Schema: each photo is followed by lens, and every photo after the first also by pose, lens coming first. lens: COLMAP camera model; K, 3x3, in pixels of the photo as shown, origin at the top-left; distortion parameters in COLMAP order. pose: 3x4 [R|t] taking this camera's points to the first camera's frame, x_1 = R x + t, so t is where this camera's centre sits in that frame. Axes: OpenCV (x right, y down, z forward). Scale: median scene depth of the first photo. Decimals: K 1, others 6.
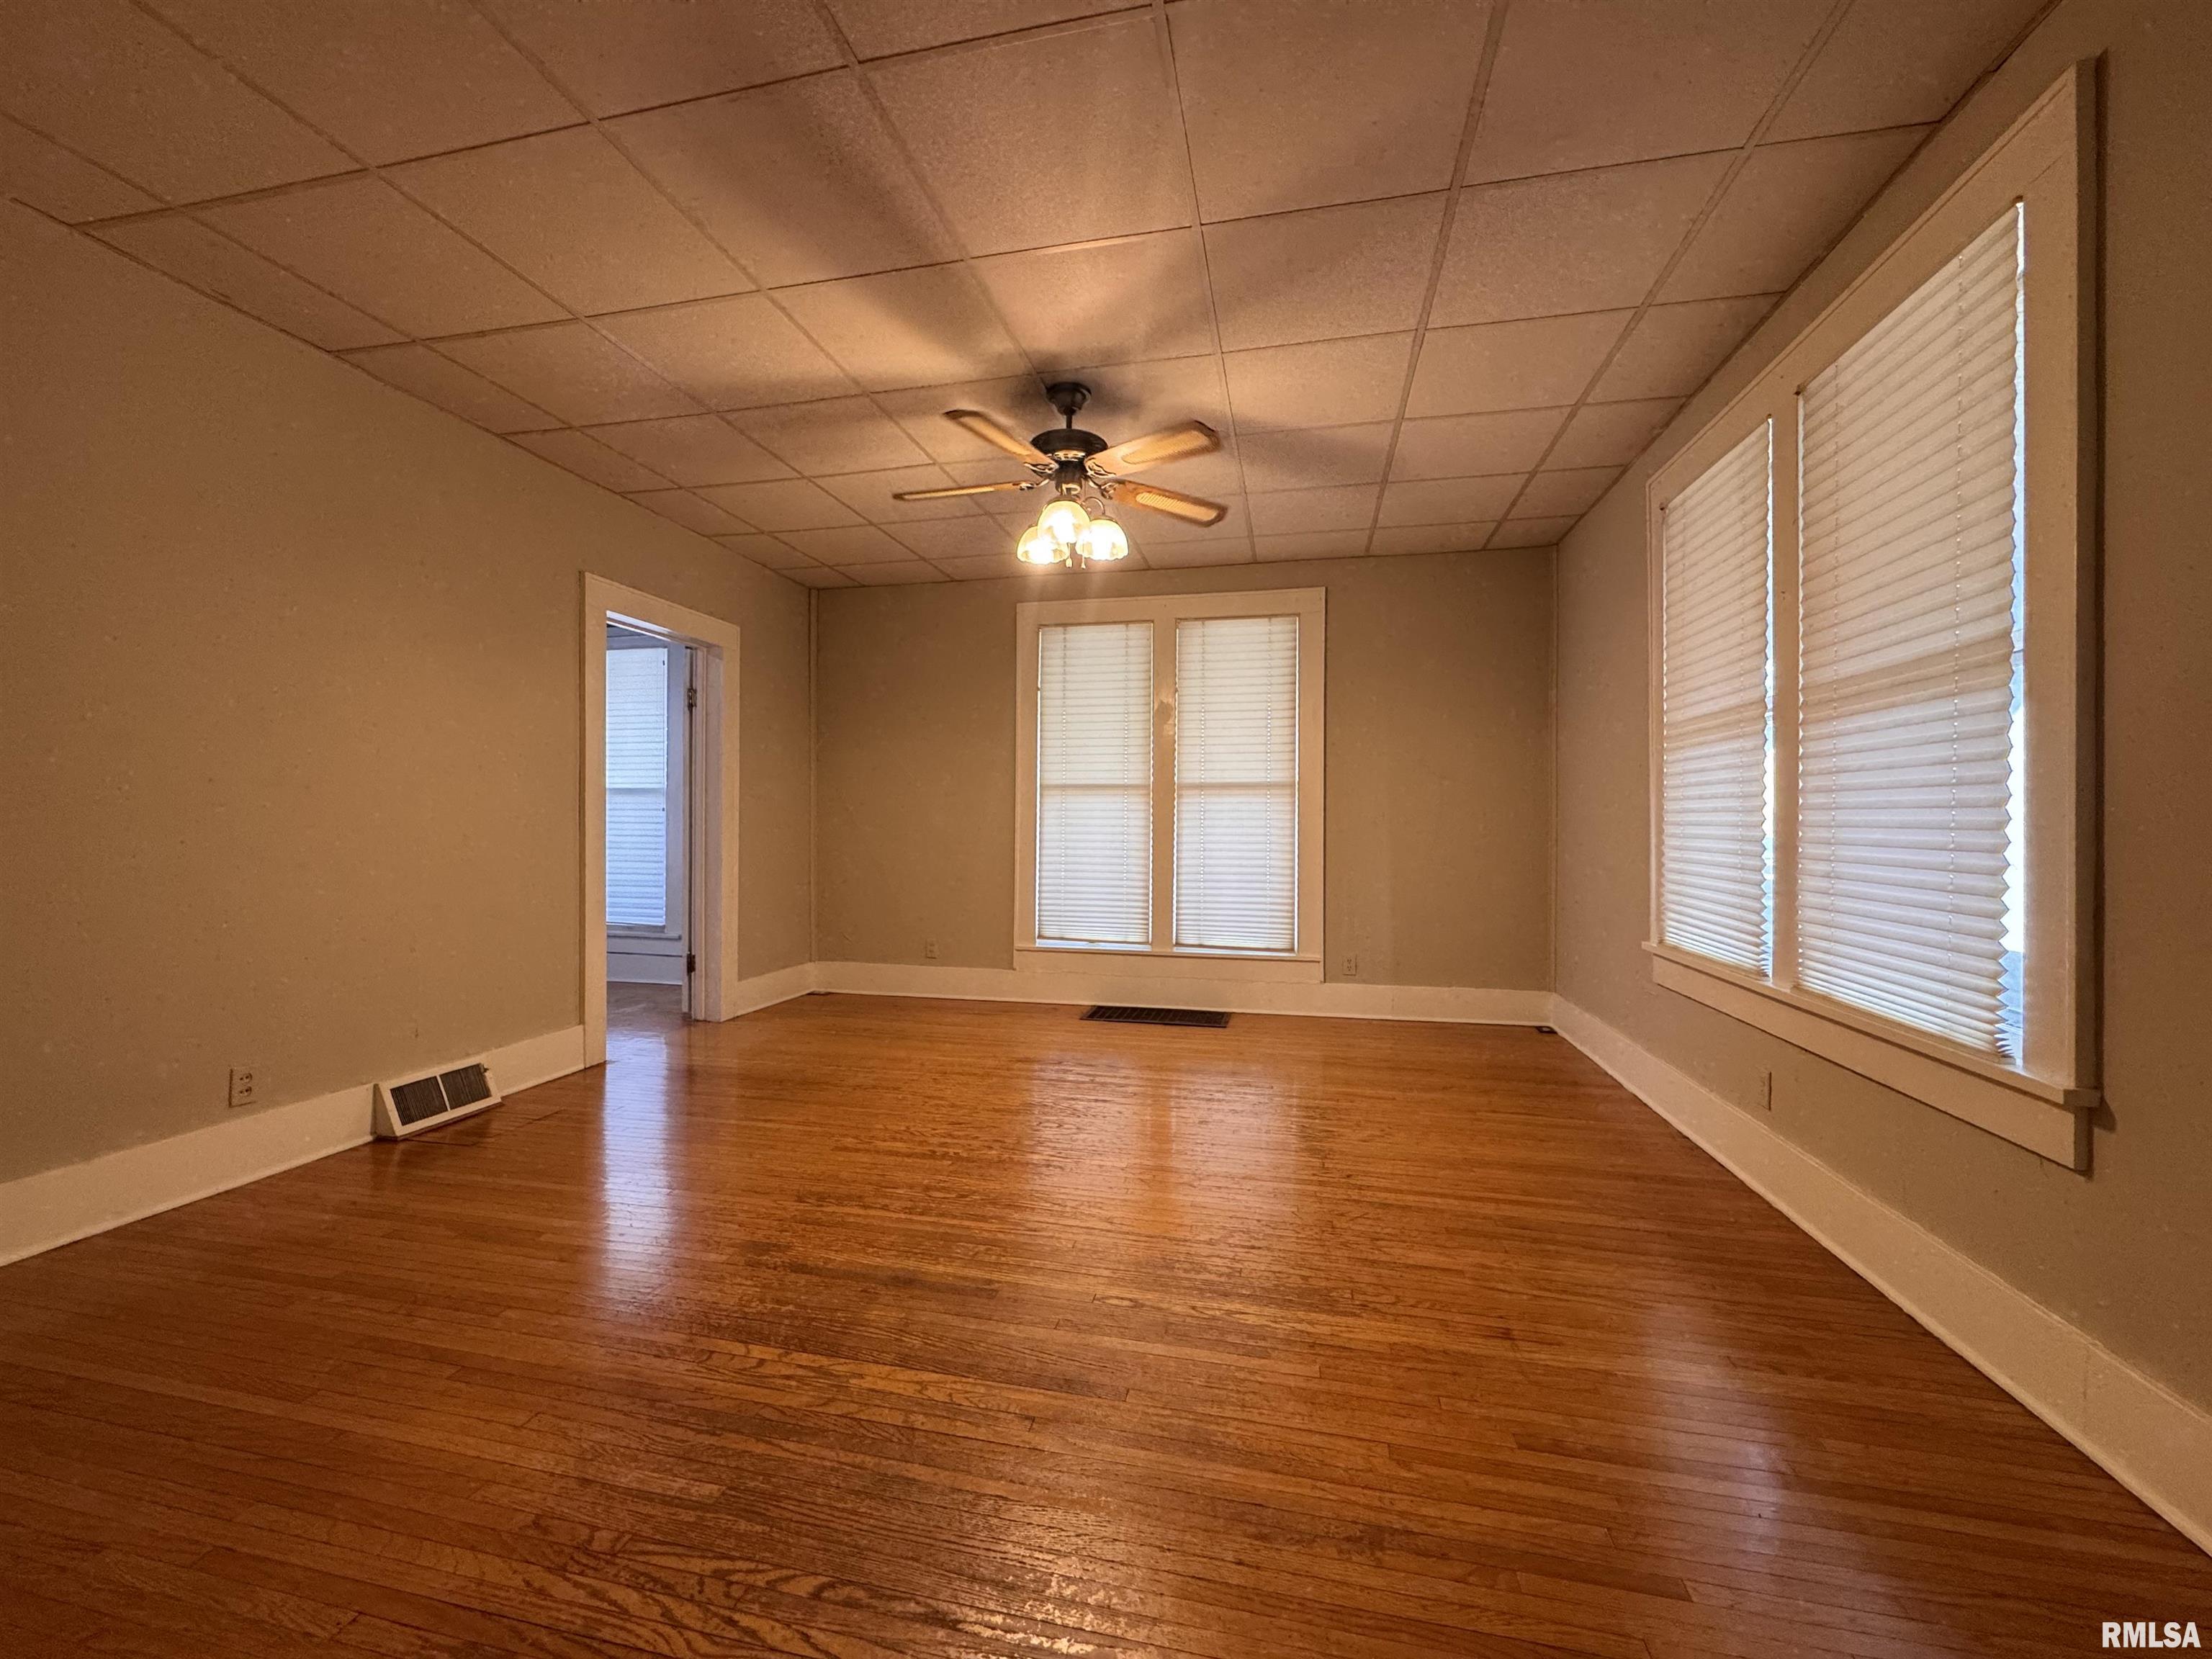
lens RADIAL K [[885.9, 0, 1106.0], [0, 885.9, 829.5], [0, 0, 1]] dist [-0.000905, 0.000228]
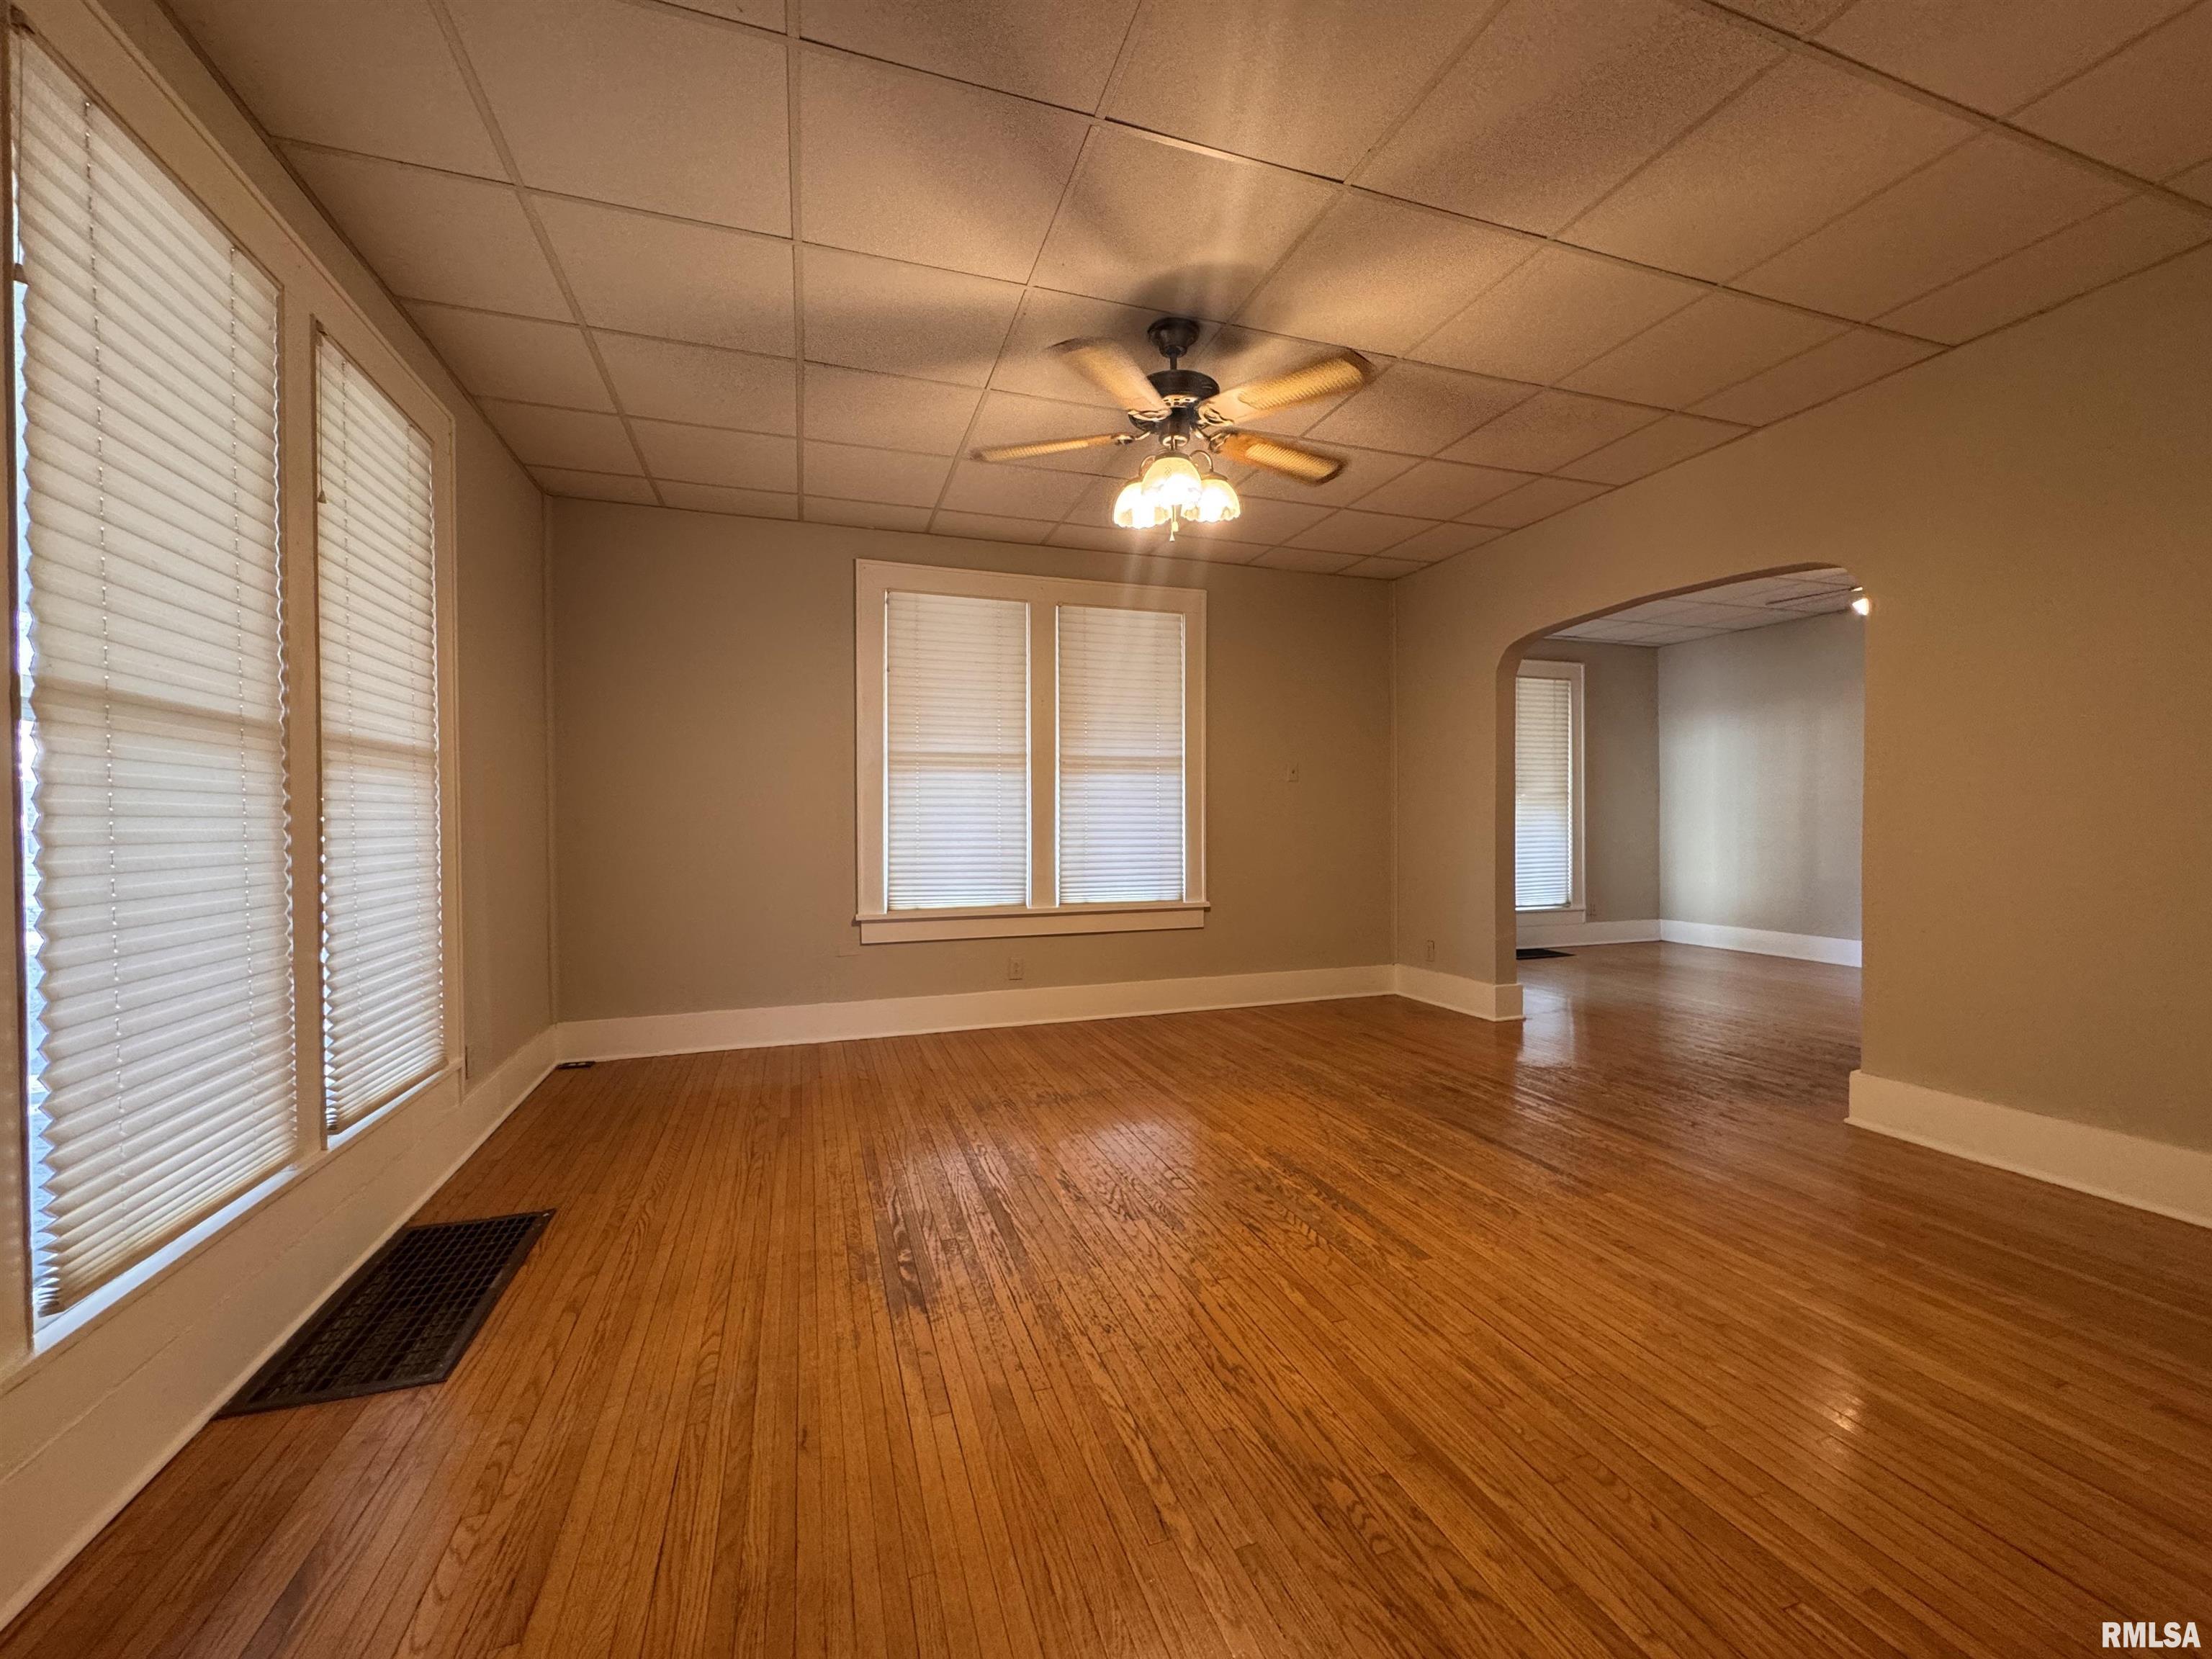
lens RADIAL K [[879.2, 0, 1106.0], [0, 879.2, 829.5], [0, 0, 1]] dist [-0.003083, 0.000048]
pose [[-0.526303, -0.008743, 0.850252, -0.908797], [0.008957, 0.999835, 0.015825, -0.019526], [-0.850250, 0.015944, -0.526138, 1.851852]]
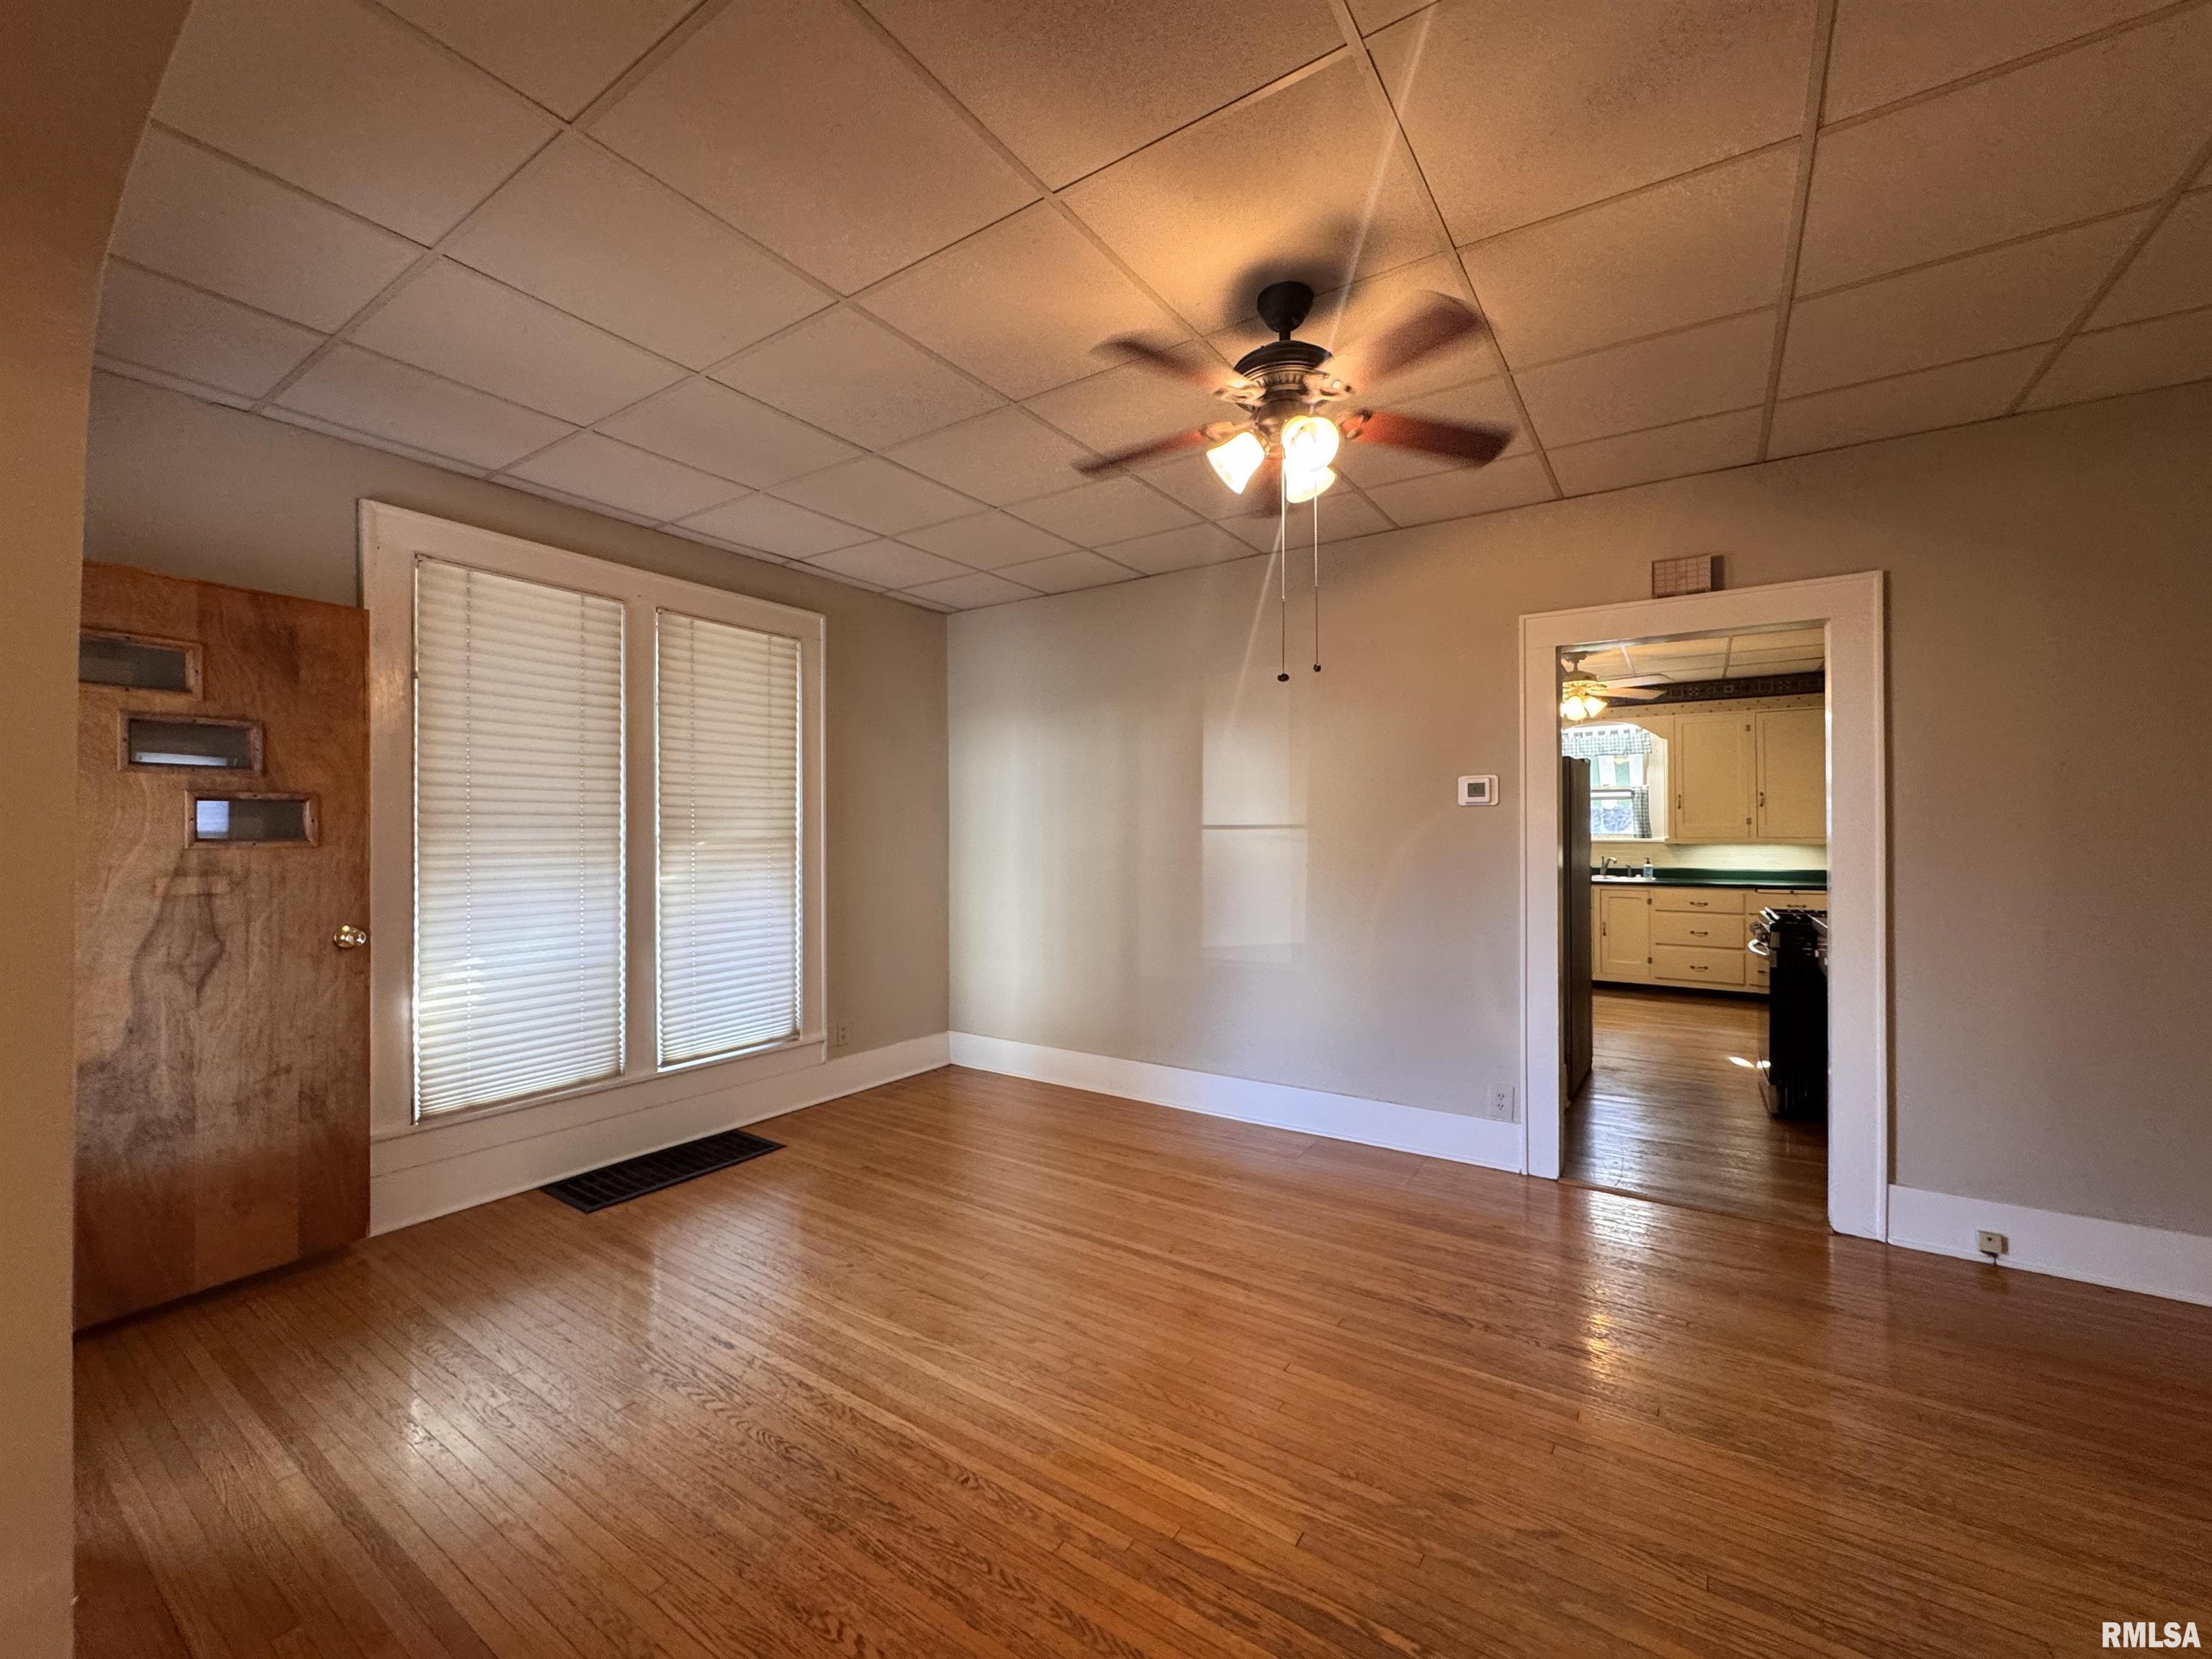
lens RADIAL K [[879.2, 0, 1106.0], [0, 879.2, 829.5], [0, 0, 1]] dist [-0.003083, 0.000048]
pose [[-0.932233, -0.001981, 0.361853, -0.370623], [-0.001024, 0.999995, 0.002834, -0.102588], [-0.361856, 0.002272, -0.932231, 0.320336]]
